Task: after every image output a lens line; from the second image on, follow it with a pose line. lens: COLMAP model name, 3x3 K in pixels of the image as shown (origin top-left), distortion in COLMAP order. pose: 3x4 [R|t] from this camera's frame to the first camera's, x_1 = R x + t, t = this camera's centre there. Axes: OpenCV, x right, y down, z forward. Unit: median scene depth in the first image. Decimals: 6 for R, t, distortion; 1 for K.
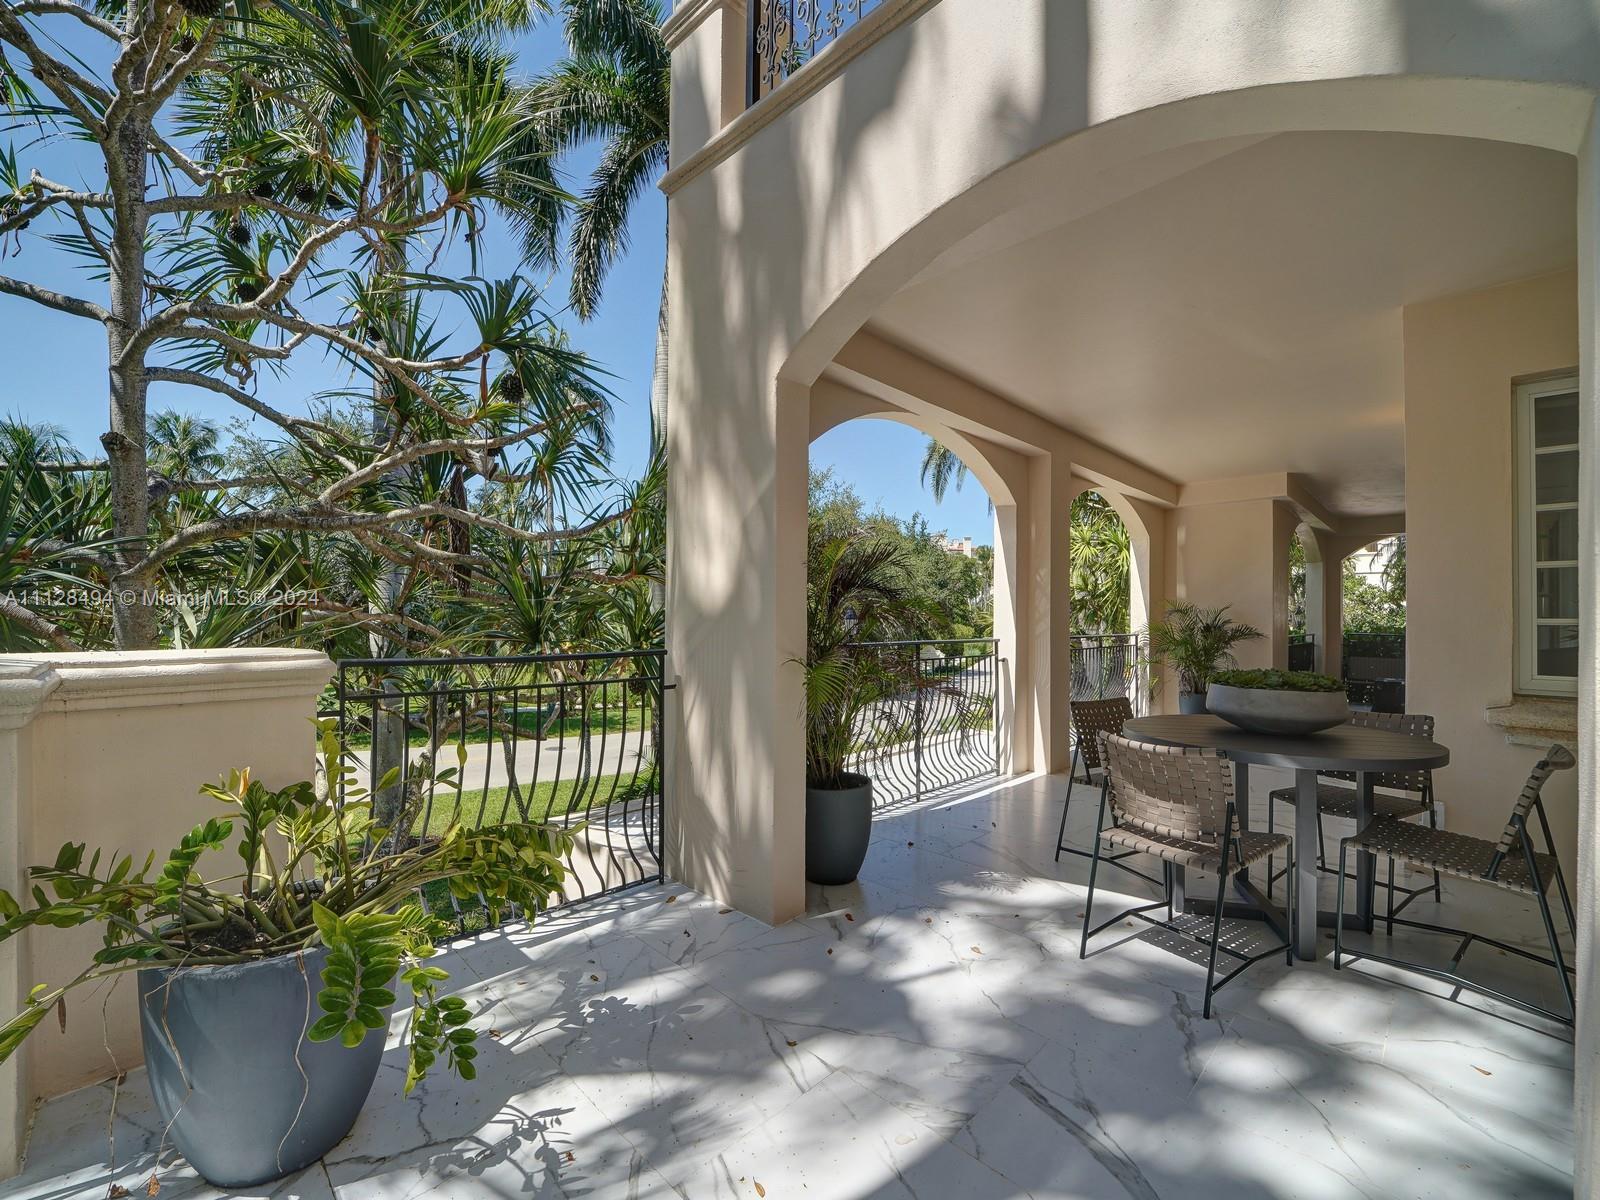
lens RADIAL K [[687.4, 0, 778.7], [0, 687.4, 602.5], [0, 0, 1]] dist [-0.000841, -0.000351]
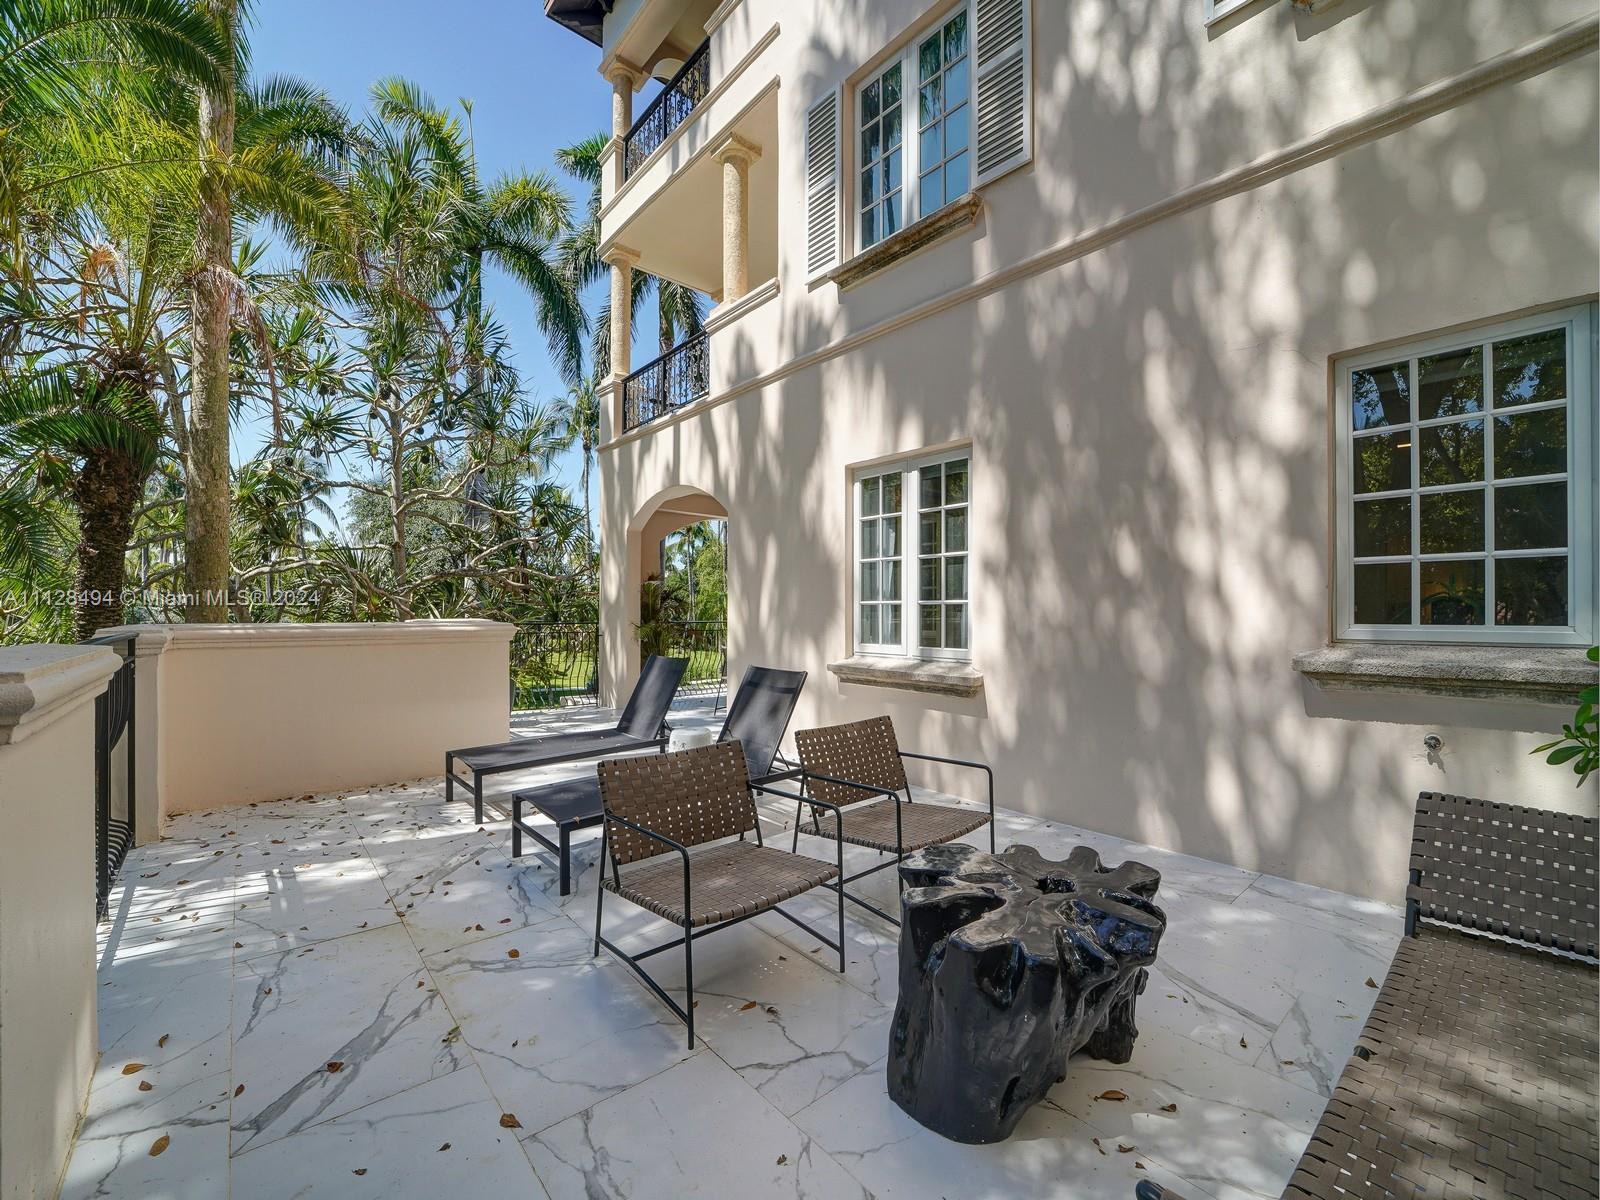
lens RADIAL K [[687.4, 0, 778.7], [0, 687.4, 602.5], [0, 0, 1]] dist [-0.000841, -0.000351]
pose [[0.997961, -0.010397, -0.062974, 0.724011], [0.009004, 0.999709, -0.022362, 0.068787], [0.063189, 0.021750, 0.997765, -1.684347]]
